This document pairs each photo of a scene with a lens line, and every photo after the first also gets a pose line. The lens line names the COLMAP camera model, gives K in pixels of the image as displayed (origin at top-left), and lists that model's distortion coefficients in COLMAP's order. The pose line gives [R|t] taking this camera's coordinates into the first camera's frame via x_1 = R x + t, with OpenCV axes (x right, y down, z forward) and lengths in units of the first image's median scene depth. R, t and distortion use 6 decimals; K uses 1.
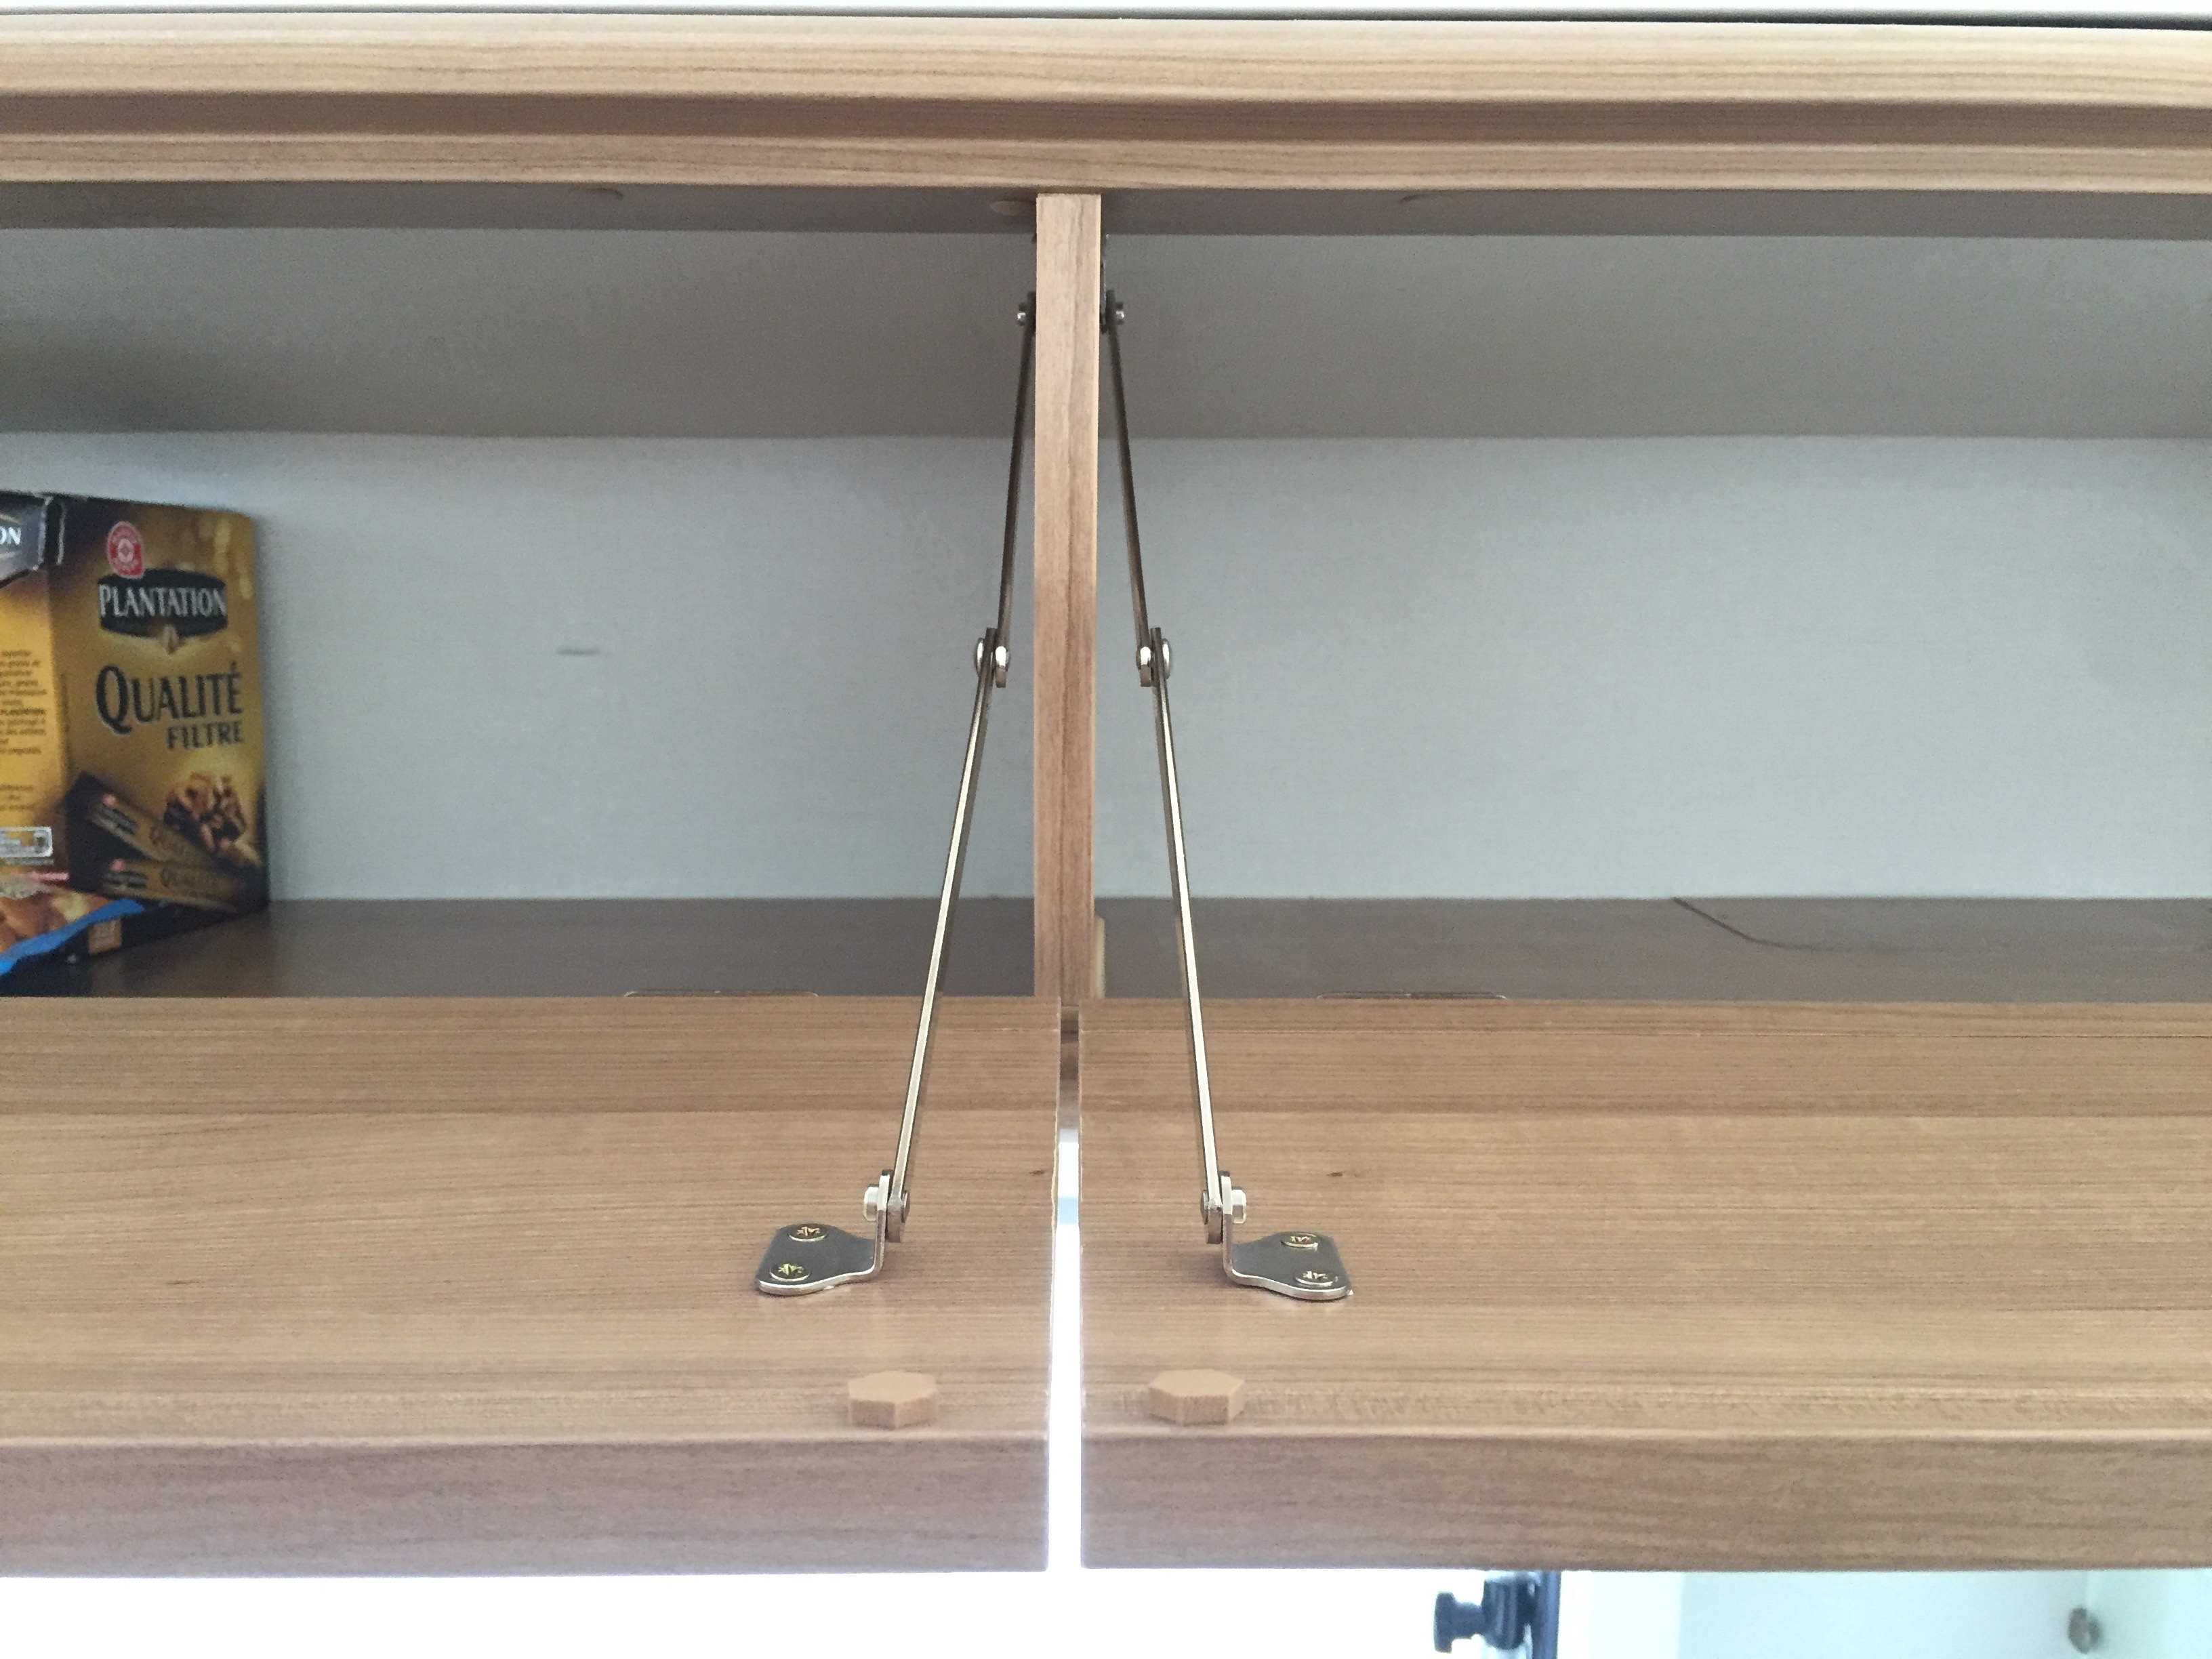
lens RADIAL K [[1906.4, 0, 1101.7], [0, 1906.4, 826.8], [0, 0, 1]] dist [0.031407, -0.035279]
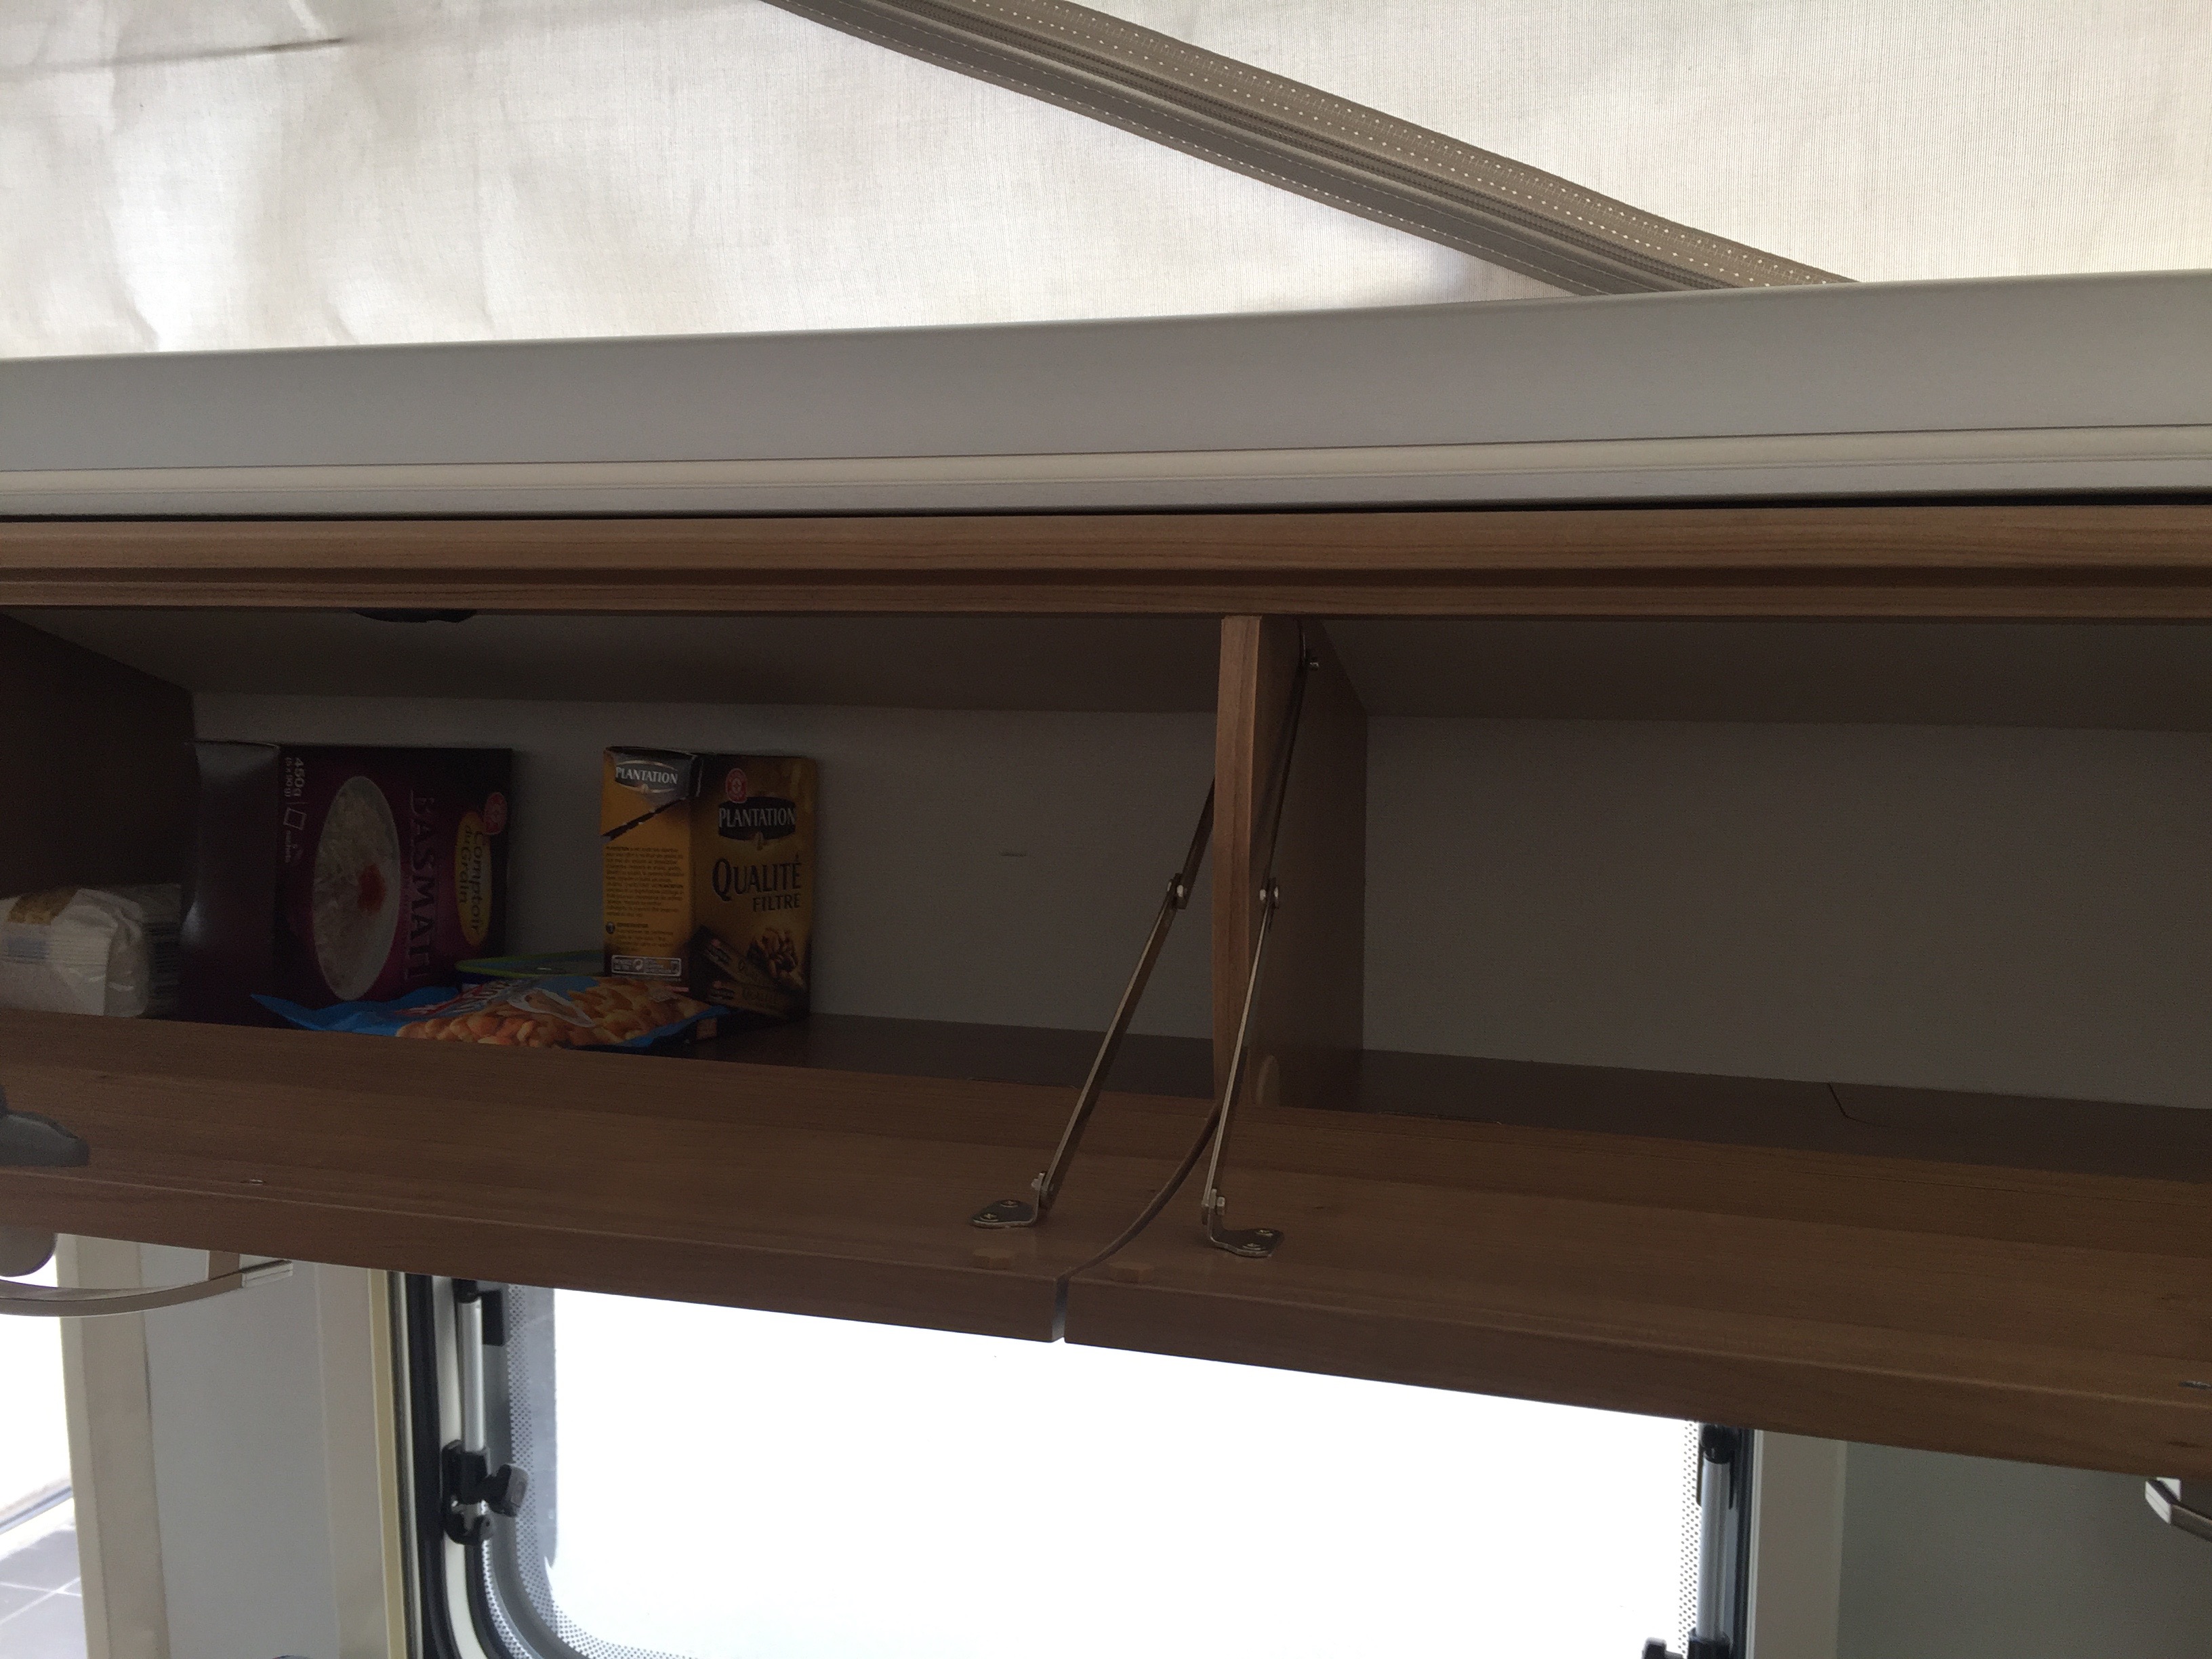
lens RADIAL K [[1906.4, 0, 1108.4], [0, 1906.4, 833.5], [0, 0, 1]] dist [0.031407, -0.035279]
pose [[0.955657, 0.035187, -0.292372, 0.249636], [-0.057883, 0.995912, -0.069340, -0.013174], [0.288737, 0.083188, 0.953787, -0.416526]]
